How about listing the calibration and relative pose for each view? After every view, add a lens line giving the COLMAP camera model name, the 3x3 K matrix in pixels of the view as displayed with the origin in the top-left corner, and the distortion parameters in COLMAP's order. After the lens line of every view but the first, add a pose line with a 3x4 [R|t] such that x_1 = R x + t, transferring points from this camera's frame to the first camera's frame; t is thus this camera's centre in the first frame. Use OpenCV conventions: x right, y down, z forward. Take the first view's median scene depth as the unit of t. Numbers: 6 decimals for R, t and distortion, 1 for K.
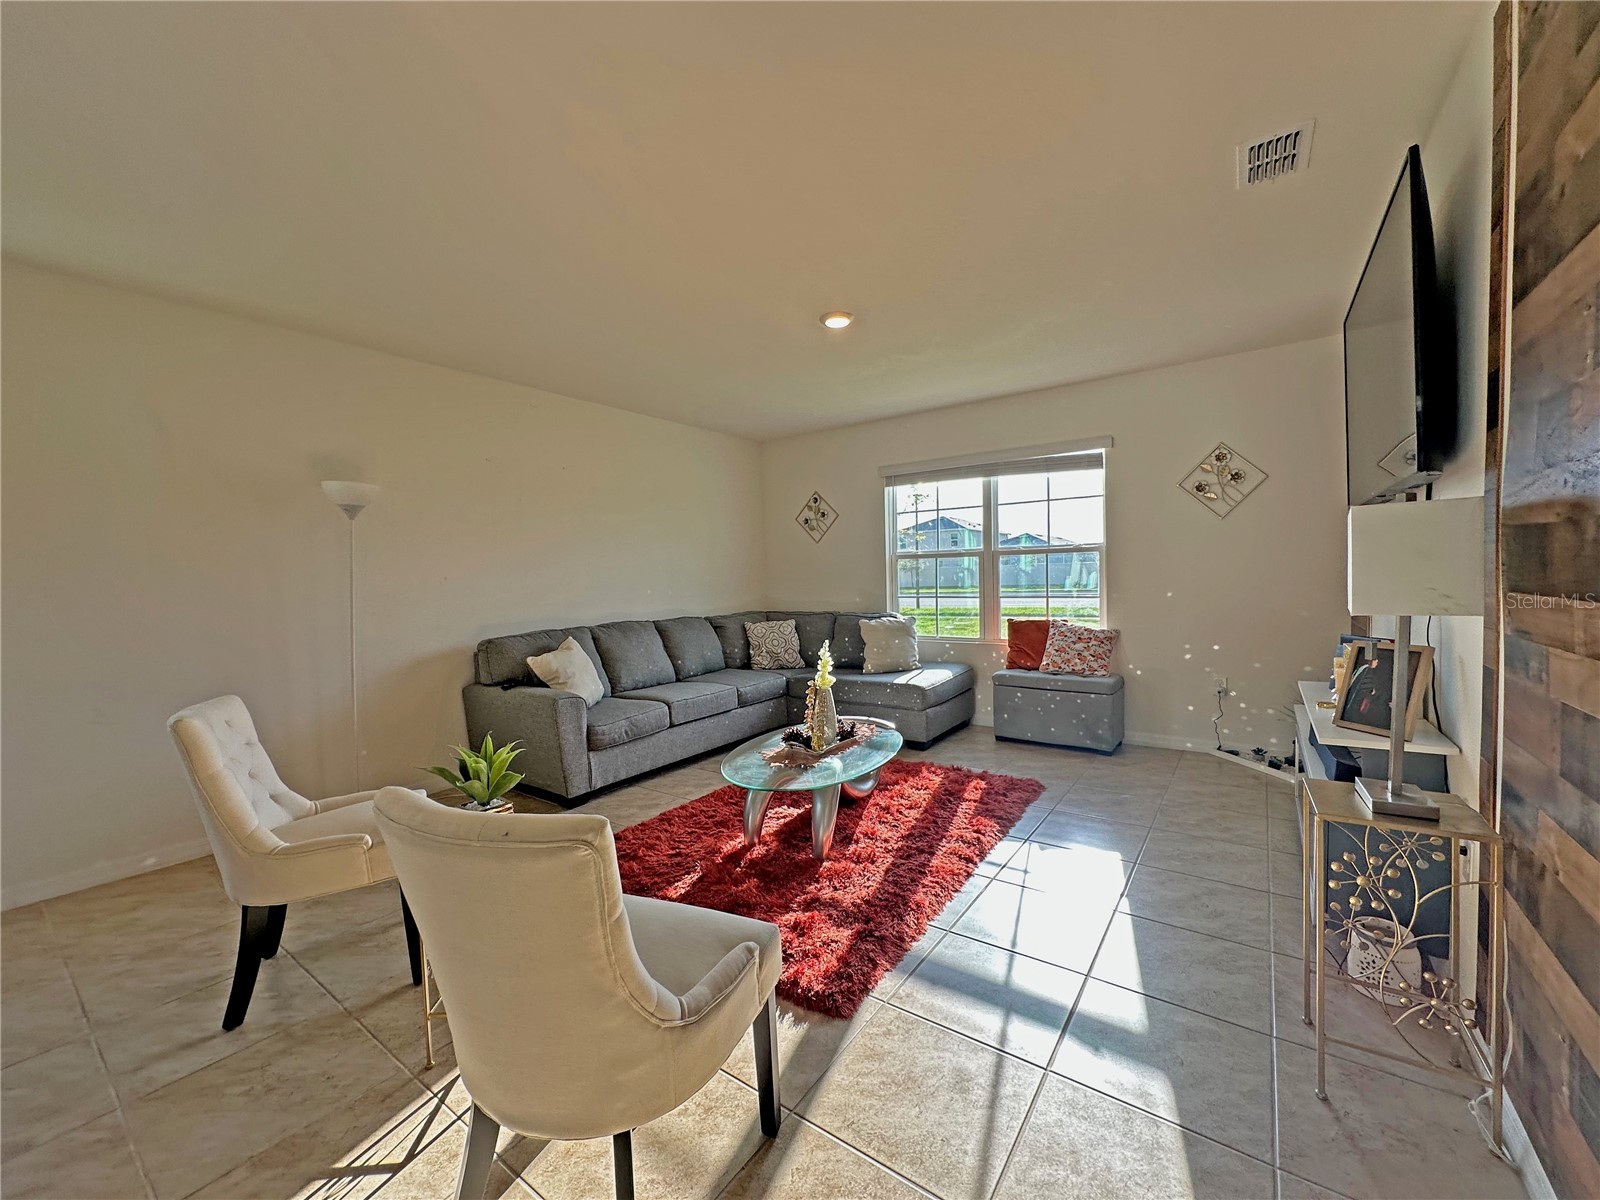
lens RADIAL K [[636.8, 0, 802.0], [0, 636.8, 595.6], [0, 0, 1]] dist [0.006904, -0.000190]
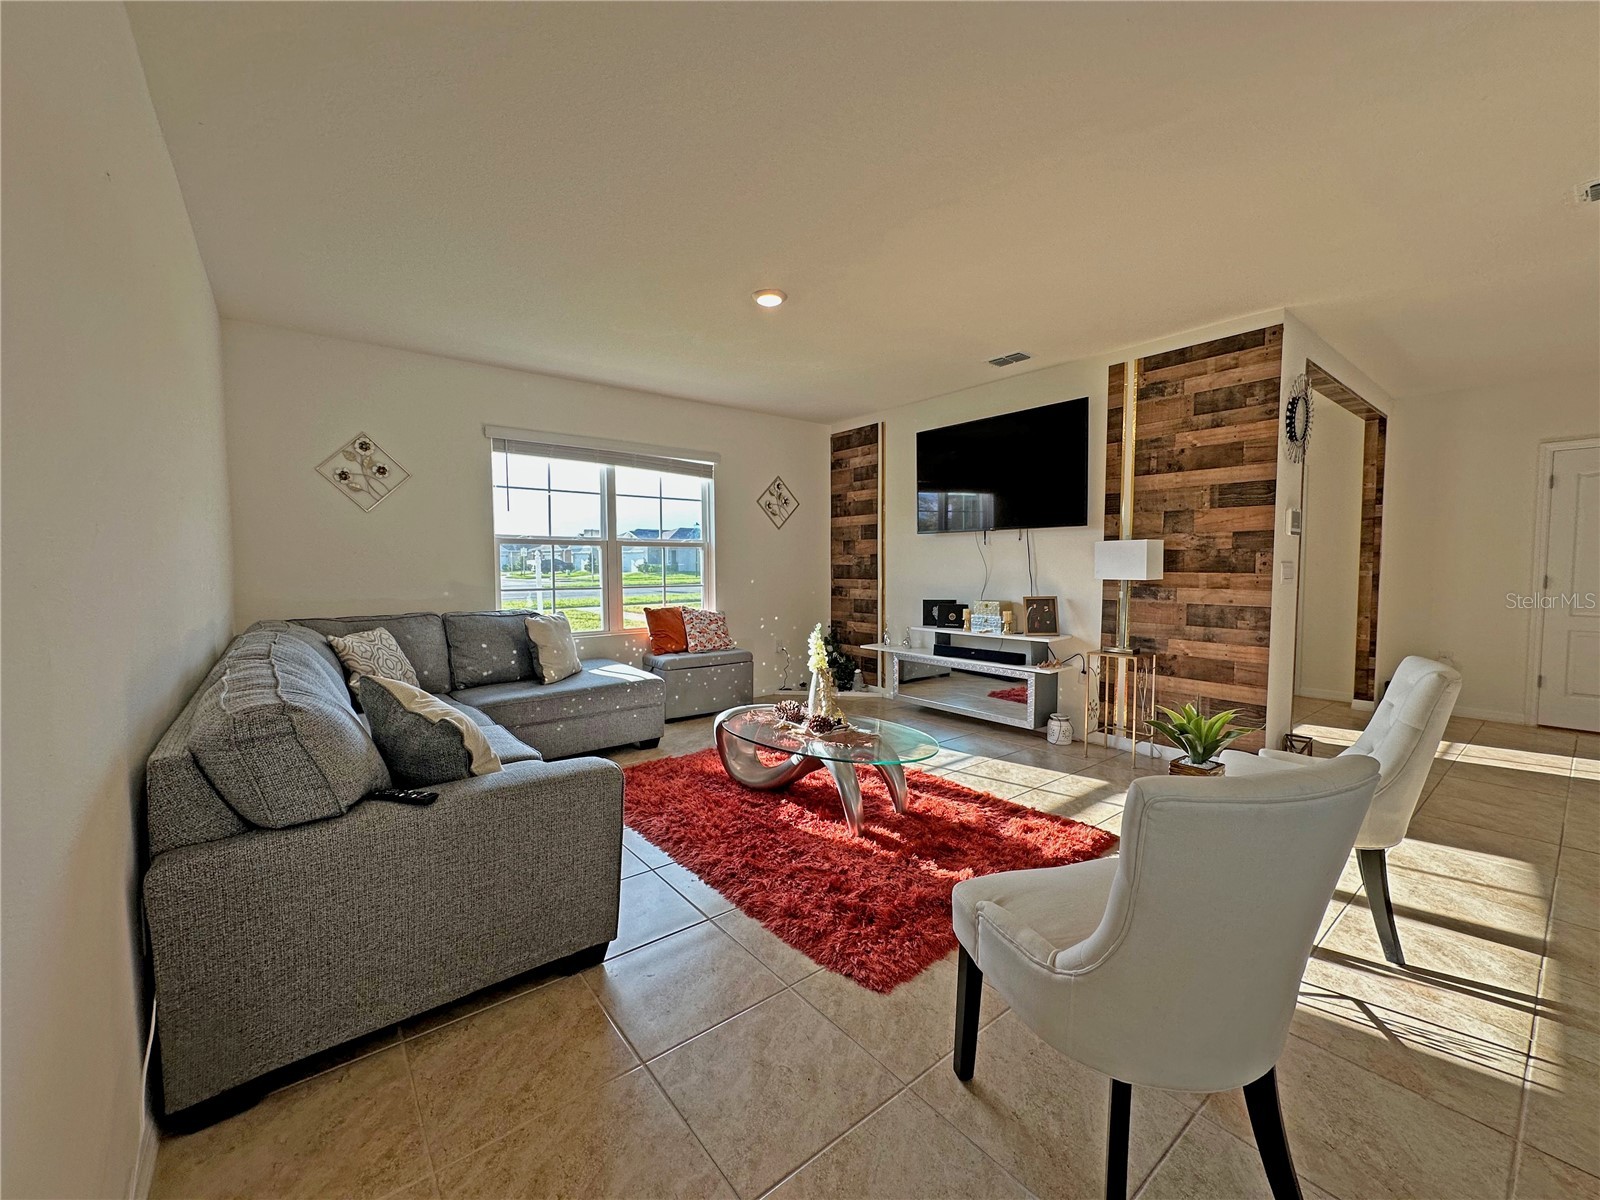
lens RADIAL K [[636.8, 0, 794.4], [0, 636.8, 602.8], [0, 0, 1]] dist [0.006904, -0.000190]
pose [[0.271013, -0.039980, 0.961745, -0.613362], [0.019743, 0.999158, 0.035971, -0.004278], [-0.962373, 0.009239, 0.271574, 0.489099]]
